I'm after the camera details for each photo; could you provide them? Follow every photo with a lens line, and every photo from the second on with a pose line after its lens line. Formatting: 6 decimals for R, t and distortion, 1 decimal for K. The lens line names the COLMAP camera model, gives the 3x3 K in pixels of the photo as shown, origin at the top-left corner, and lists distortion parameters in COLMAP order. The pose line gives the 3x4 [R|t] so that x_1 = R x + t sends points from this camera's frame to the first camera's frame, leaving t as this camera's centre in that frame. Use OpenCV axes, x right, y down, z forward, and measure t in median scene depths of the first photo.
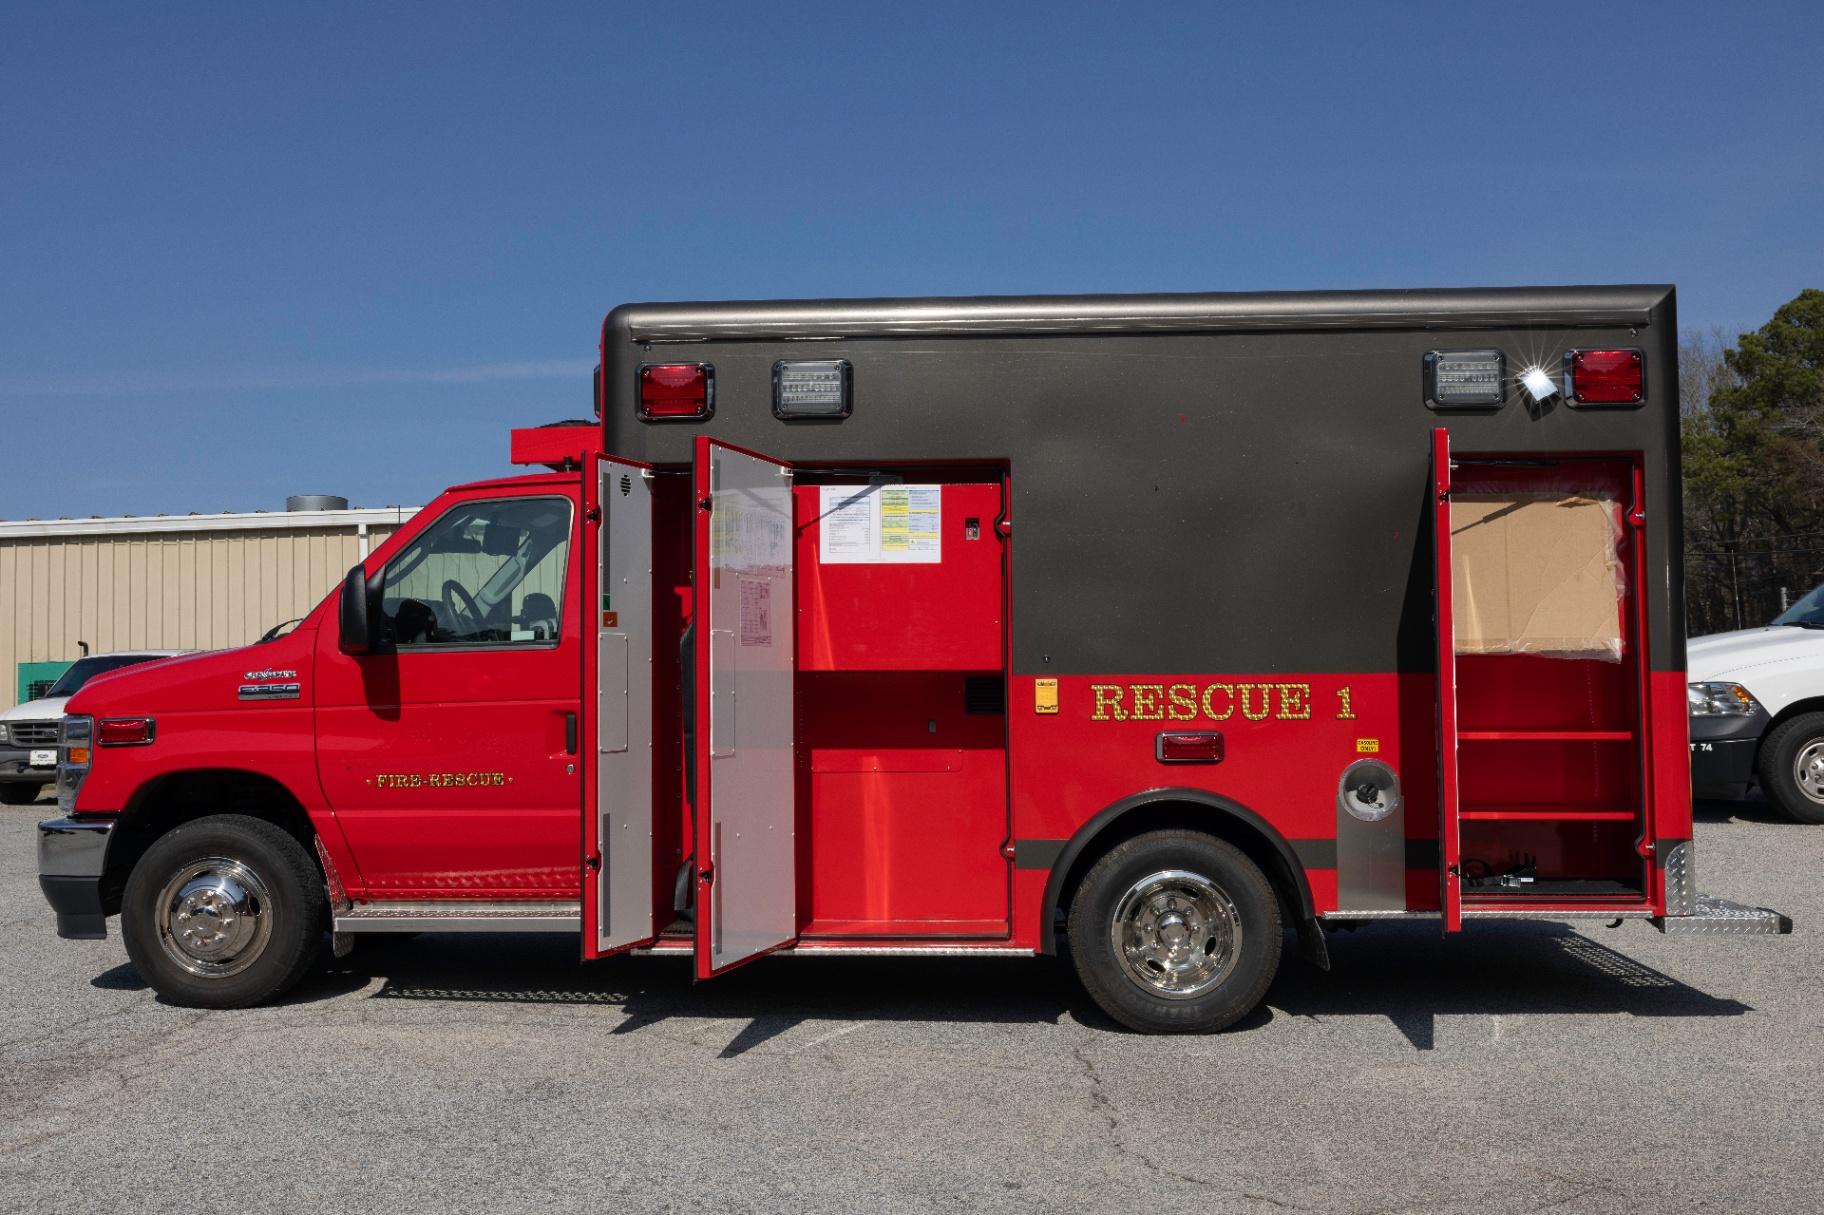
lens RADIAL K [[2067.6, 0, 878.1], [0, 2067.6, 562.3], [0, 0, 1]] dist [0.003867, 0.009745]
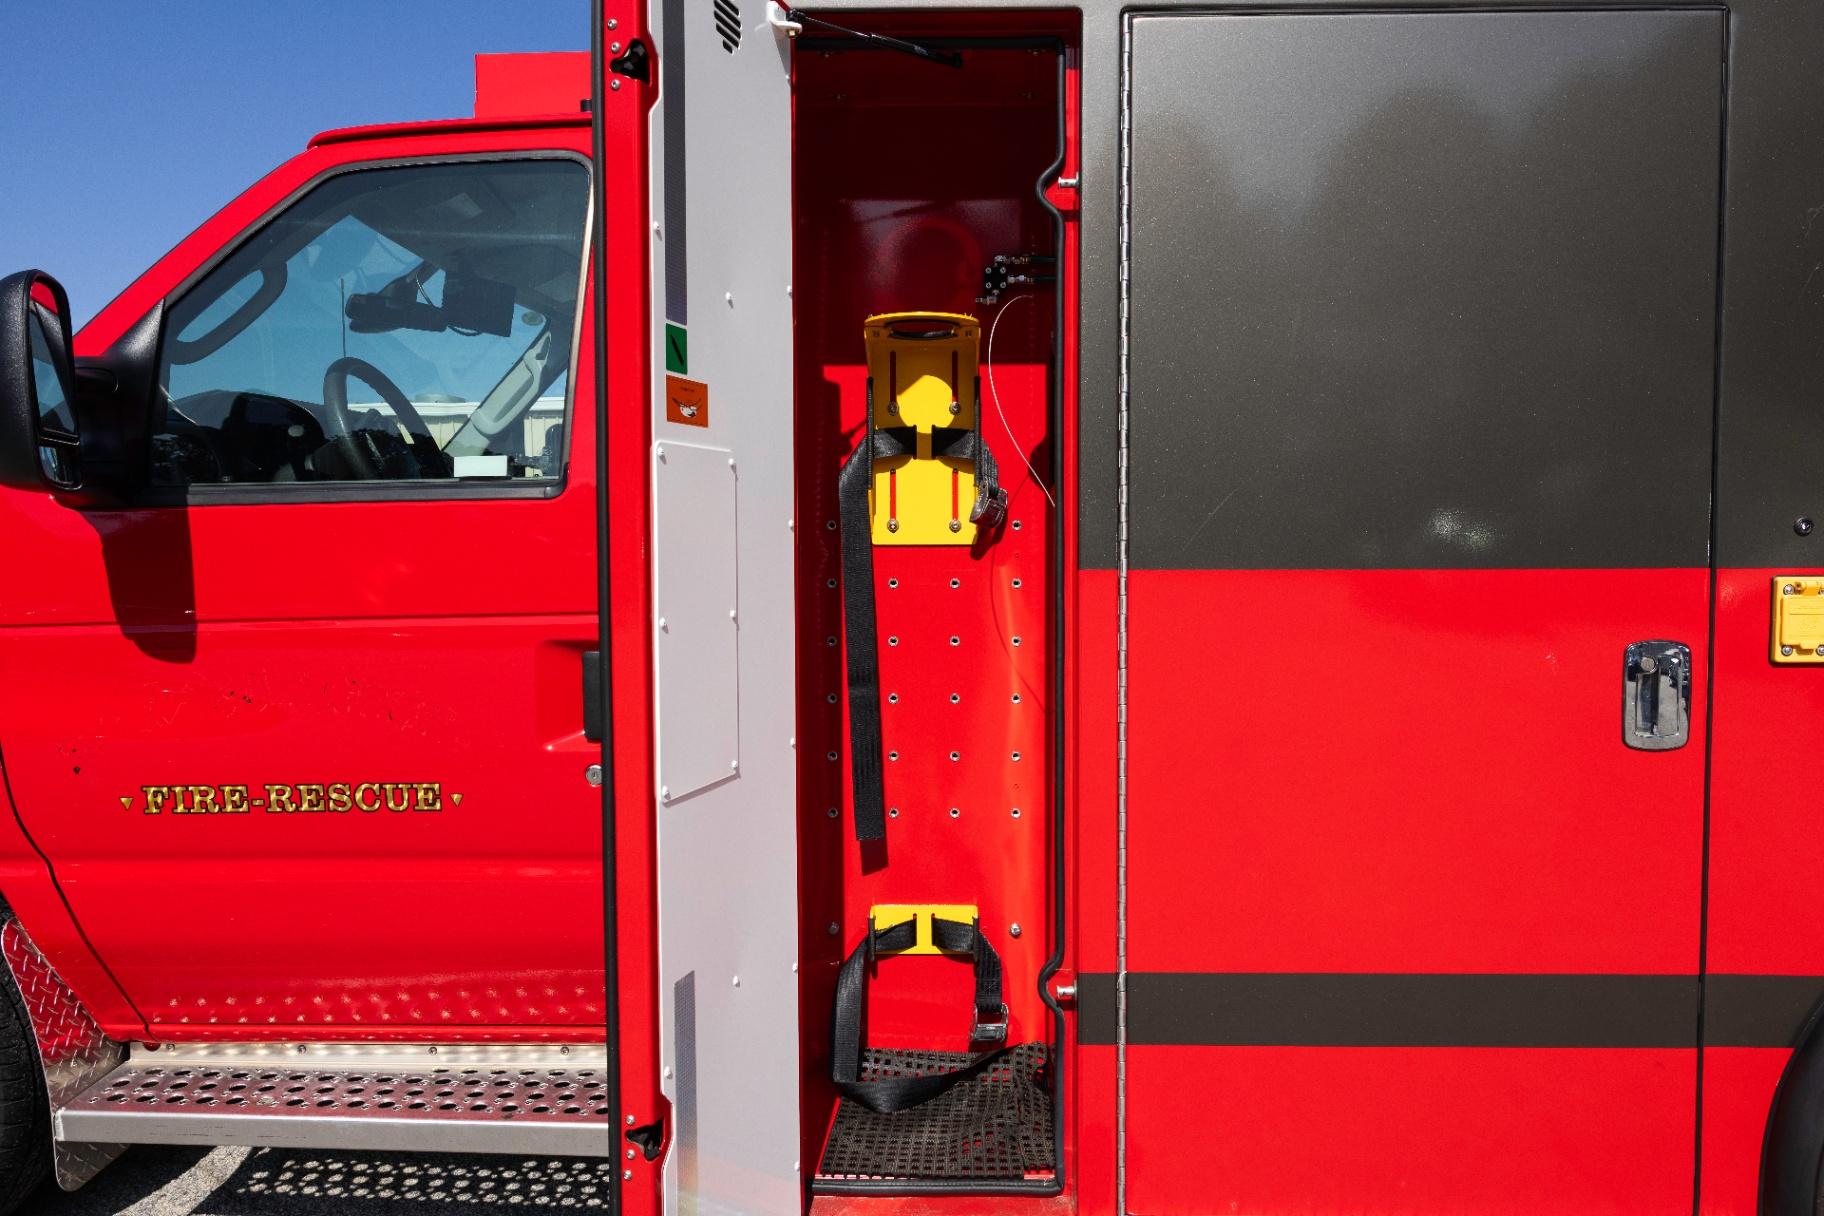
lens RADIAL K [[1282.0, 0, 909.9], [0, 1282.0, 598.1], [0, 0, 1]] dist [-0.001077, 0.000631]
pose [[0.998509, 0.001784, 0.054551, -0.100929], [-0.007520, 0.994430, 0.105126, 0.035576], [-0.054059, -0.105379, 0.992962, 0.757989]]
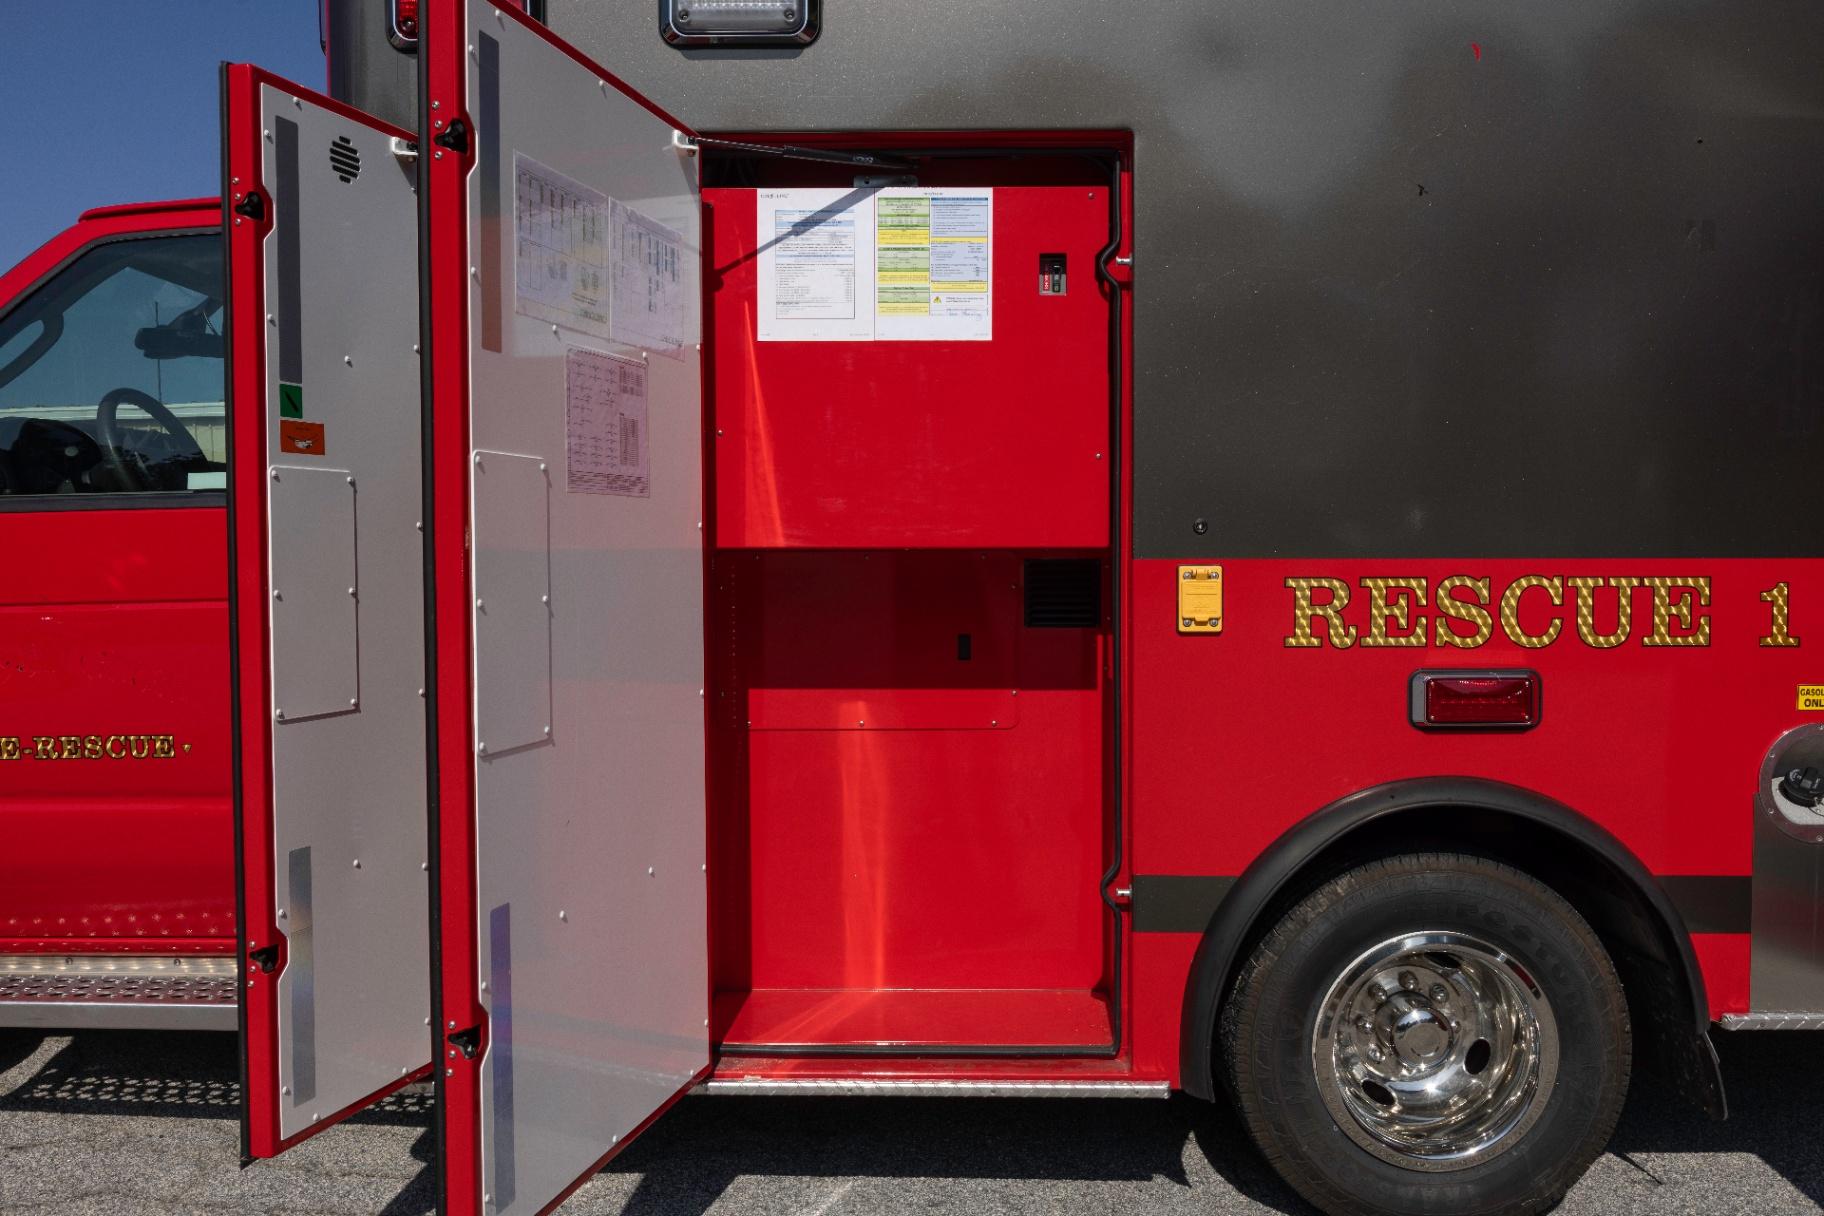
lens RADIAL K [[1514.2, 0, 919.5], [0, 1514.2, 602.7], [0, 0, 1]] dist [-0.004352, 0.006643]
pose [[0.998814, 0.002141, 0.048640, -0.006060], [-0.006508, 0.995938, 0.089806, 0.031799], [-0.048251, -0.090016, 0.994771, 0.622179]]
